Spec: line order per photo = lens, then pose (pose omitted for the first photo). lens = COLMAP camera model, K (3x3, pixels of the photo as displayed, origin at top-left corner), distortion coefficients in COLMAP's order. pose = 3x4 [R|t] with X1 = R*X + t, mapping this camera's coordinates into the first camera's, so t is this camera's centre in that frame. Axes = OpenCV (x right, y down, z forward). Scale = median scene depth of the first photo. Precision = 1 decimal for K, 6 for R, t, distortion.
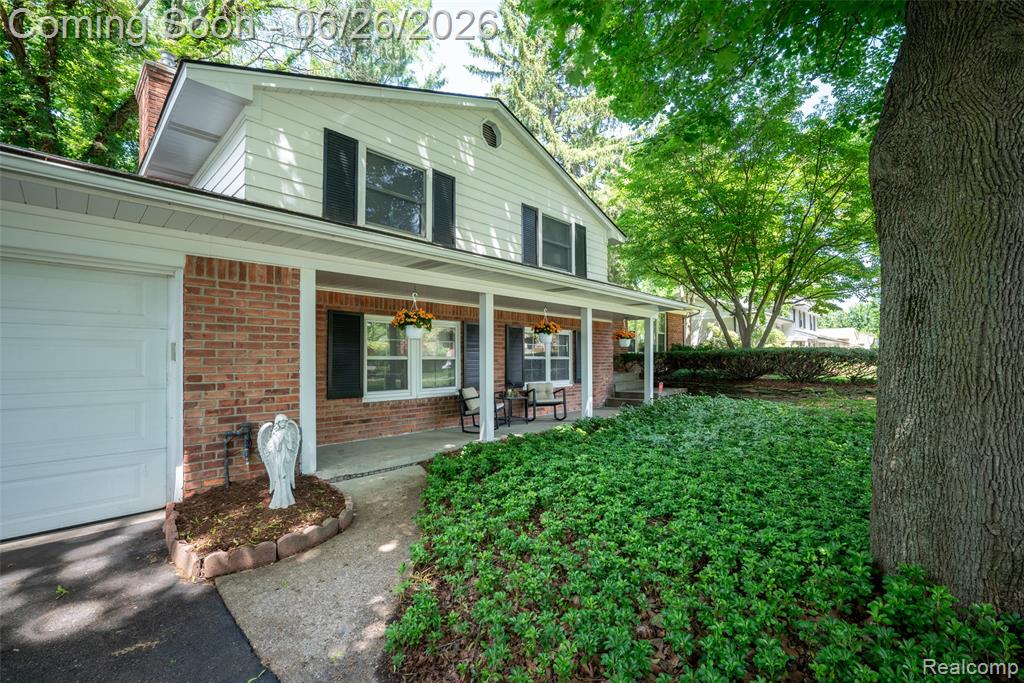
lens RADIAL K [[422.9, 0, 512.0], [0, 422.9, 341.5], [0, 0, 1]] dist [-0.000604, -0.000106]
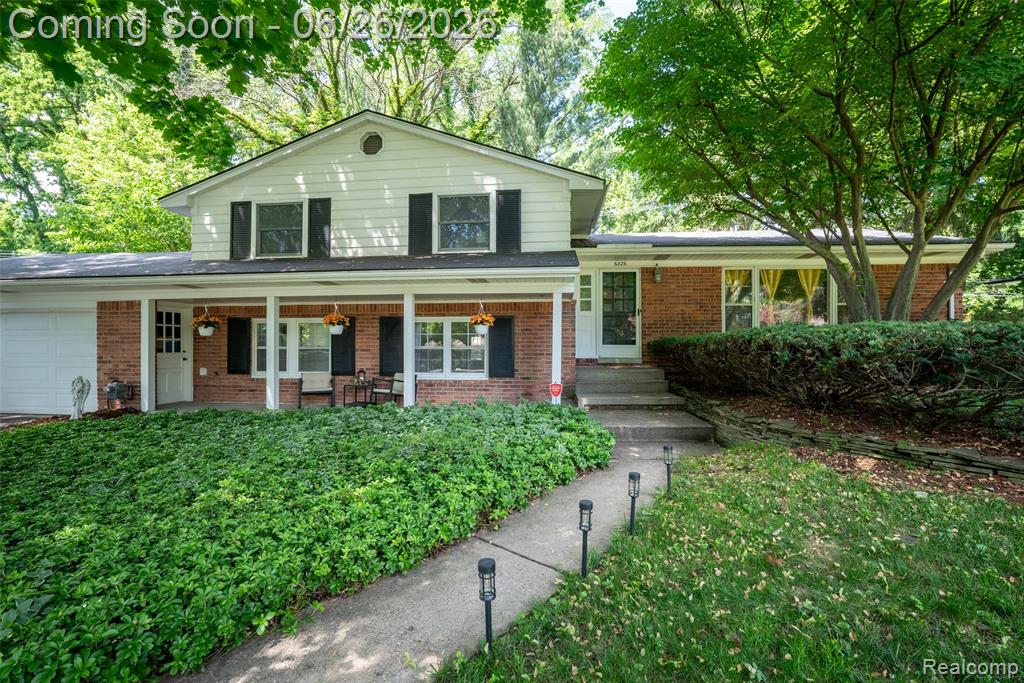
lens RADIAL K [[422.9, 0, 512.0], [0, 422.9, 341.5], [0, 0, 1]] dist [-0.000604, -0.000106]
pose [[0.625461, -0.006904, -0.780225, 1.847484], [0.030497, 0.999413, 0.015604, 0.027636], [0.779660, -0.033554, 0.625304, 1.047122]]
